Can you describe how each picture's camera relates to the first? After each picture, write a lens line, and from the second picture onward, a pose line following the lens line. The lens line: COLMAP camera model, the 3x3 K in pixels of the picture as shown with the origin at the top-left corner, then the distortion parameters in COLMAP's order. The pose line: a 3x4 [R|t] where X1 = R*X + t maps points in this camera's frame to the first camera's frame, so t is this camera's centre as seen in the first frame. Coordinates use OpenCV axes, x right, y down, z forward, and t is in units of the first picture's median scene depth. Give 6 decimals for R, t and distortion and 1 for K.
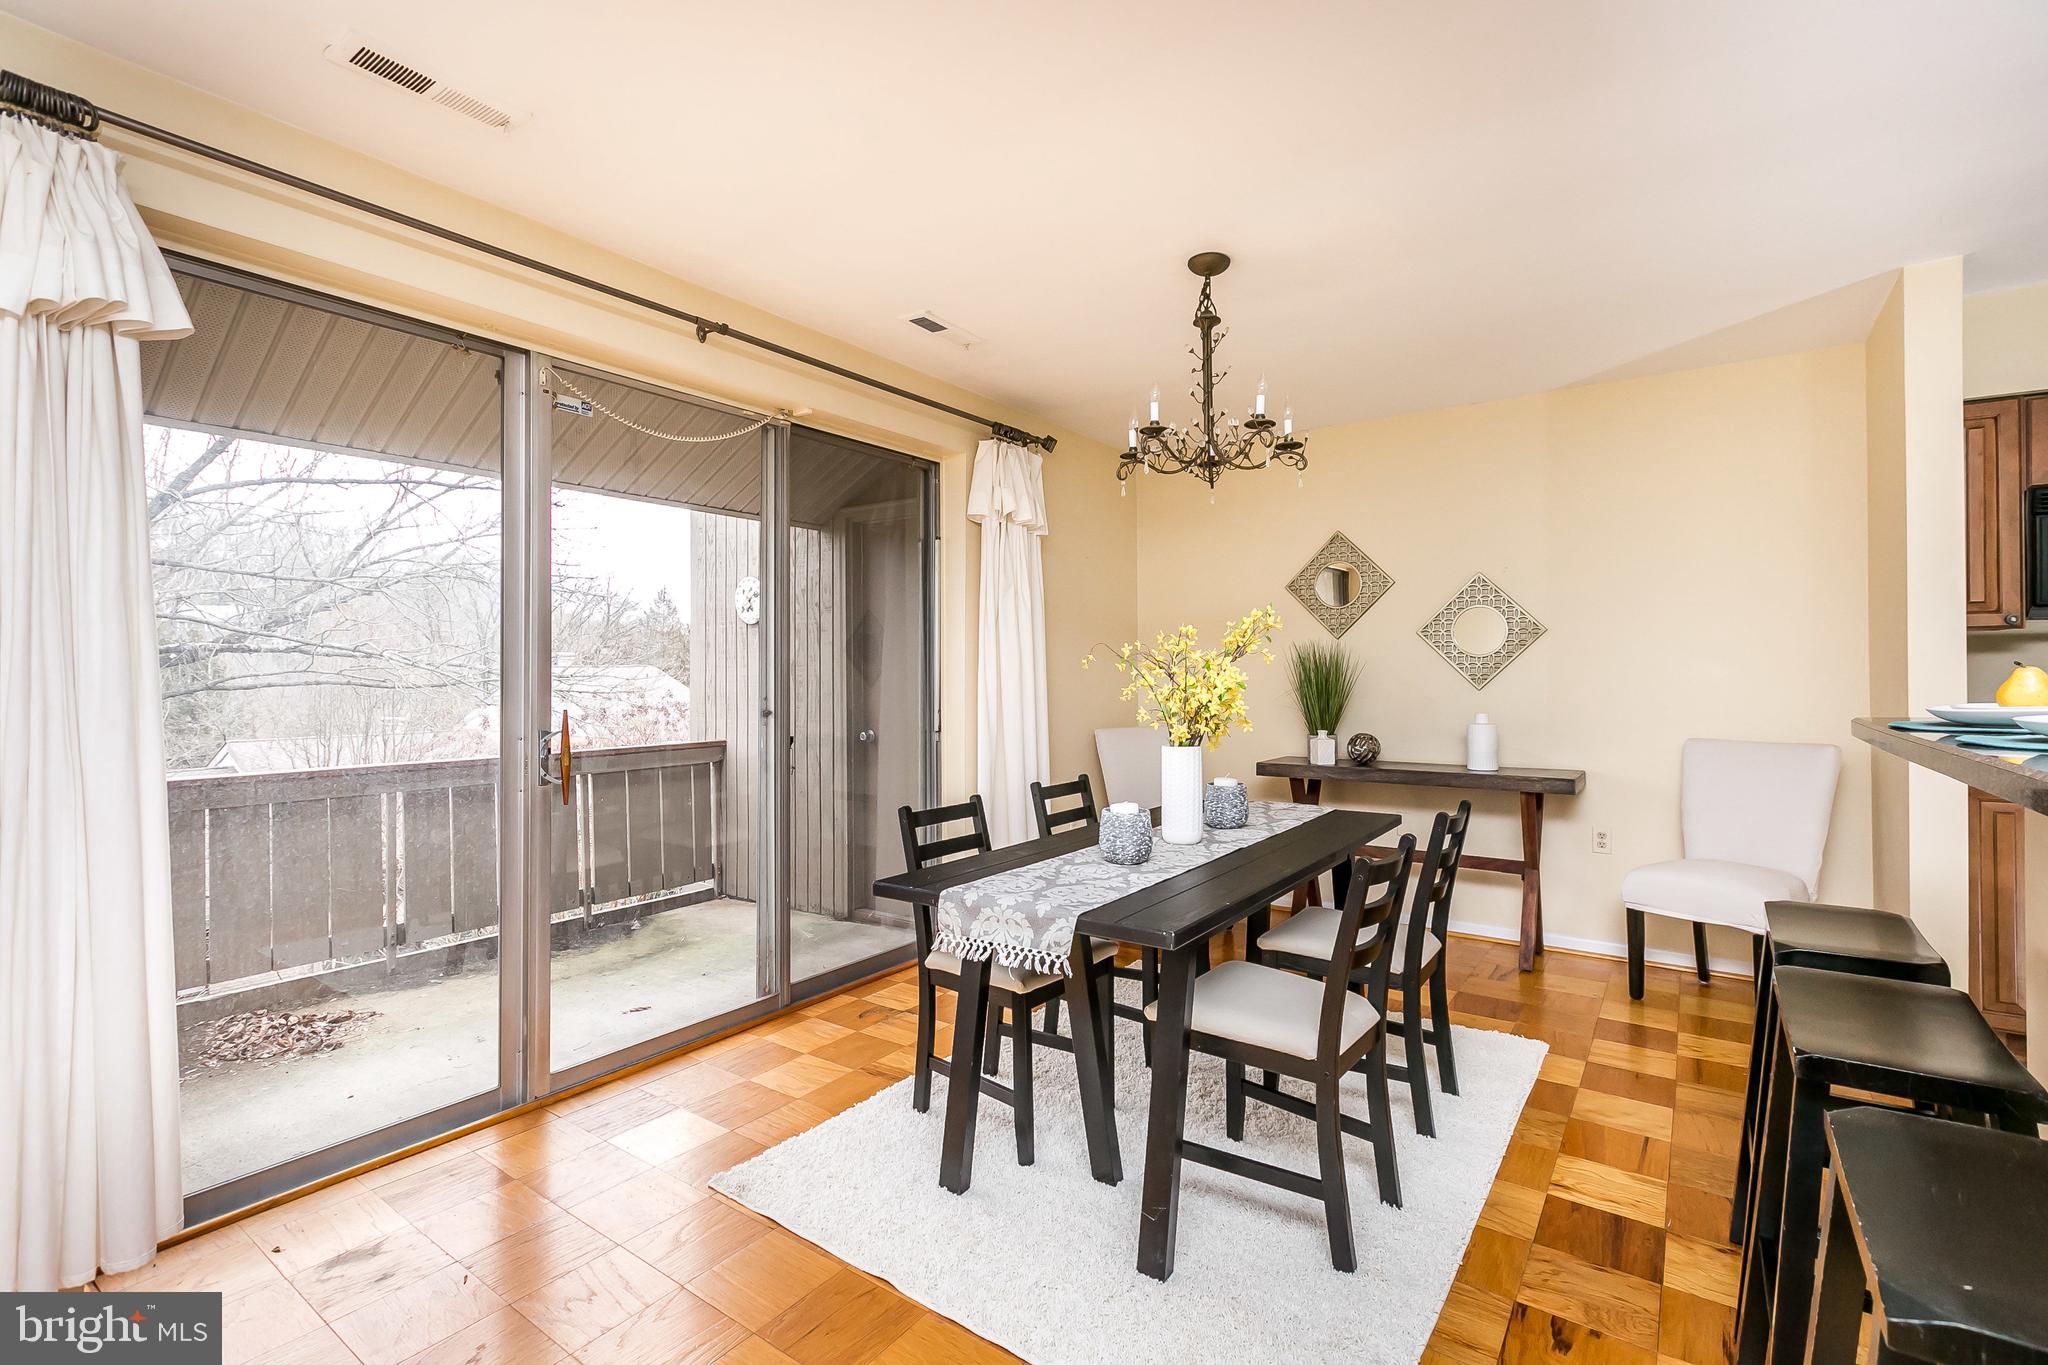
lens RADIAL K [[936.5, 0, 1030.8], [0, 936.5, 654.5], [0, 0, 1]] dist [-0.002338, -0.000135]
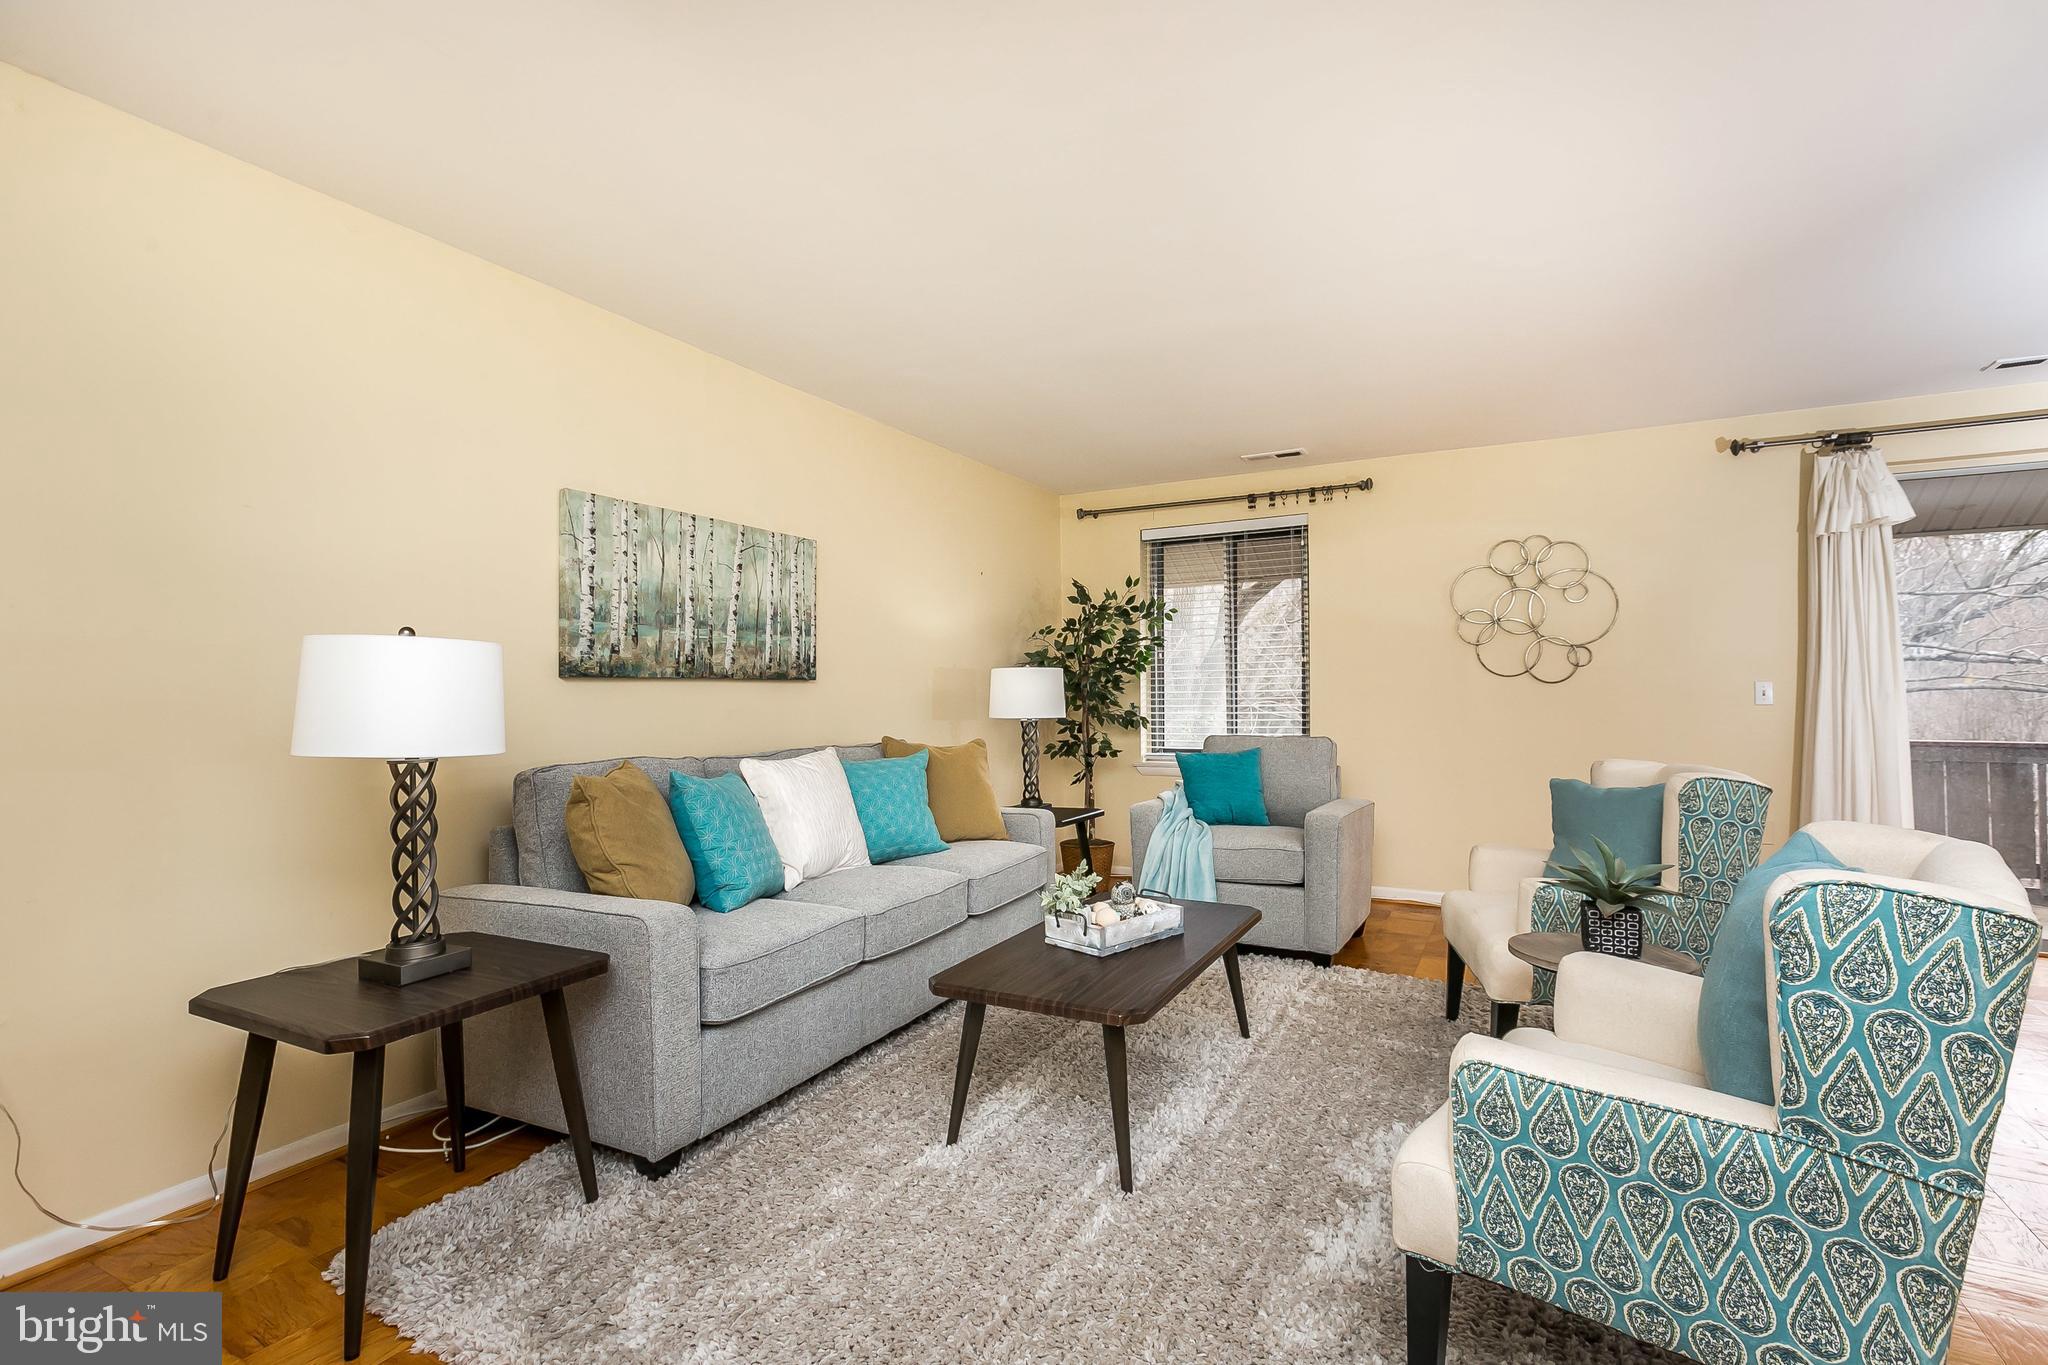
lens RADIAL K [[936.5, 0, 1023.1], [0, 936.5, 680.9], [0, 0, 1]] dist [-0.002338, -0.000135]
pose [[0.127210, -0.005786, -0.991859, 0.460565], [0.023682, 0.999716, -0.002795, -0.002187], [0.991593, -0.023134, 0.127311, -0.611942]]
